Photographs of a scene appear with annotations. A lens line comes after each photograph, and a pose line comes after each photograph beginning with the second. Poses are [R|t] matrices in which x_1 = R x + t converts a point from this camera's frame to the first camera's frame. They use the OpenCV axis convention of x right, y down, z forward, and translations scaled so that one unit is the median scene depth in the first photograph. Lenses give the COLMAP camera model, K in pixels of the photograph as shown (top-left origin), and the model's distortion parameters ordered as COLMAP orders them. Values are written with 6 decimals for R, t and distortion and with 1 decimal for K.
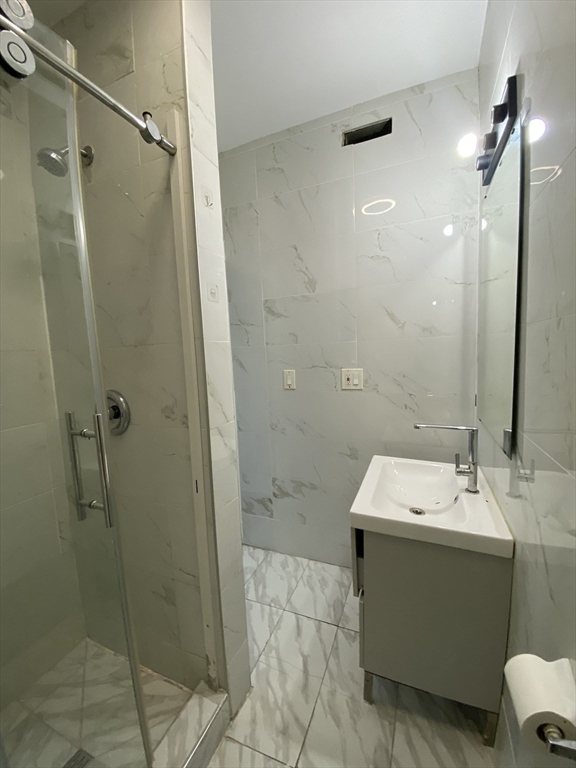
lens RADIAL K [[303.4, 0, 288.0], [0, 303.4, 384.0], [0, 0, 1]] dist [-0.055766, 0.000065]
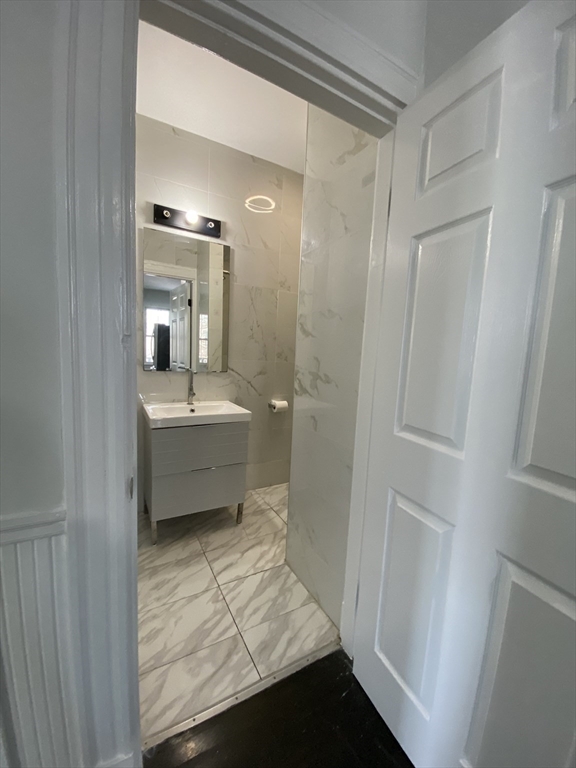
lens RADIAL K [[303.4, 0, 288.0], [0, 303.4, 384.0], [0, 0, 1]] dist [-0.055766, 0.000065]
pose [[-0.794724, -0.071094, 0.602793, -0.793309], [0.041411, 0.984452, 0.170704, -0.048455], [-0.605556, 0.160625, -0.779423, 1.633362]]
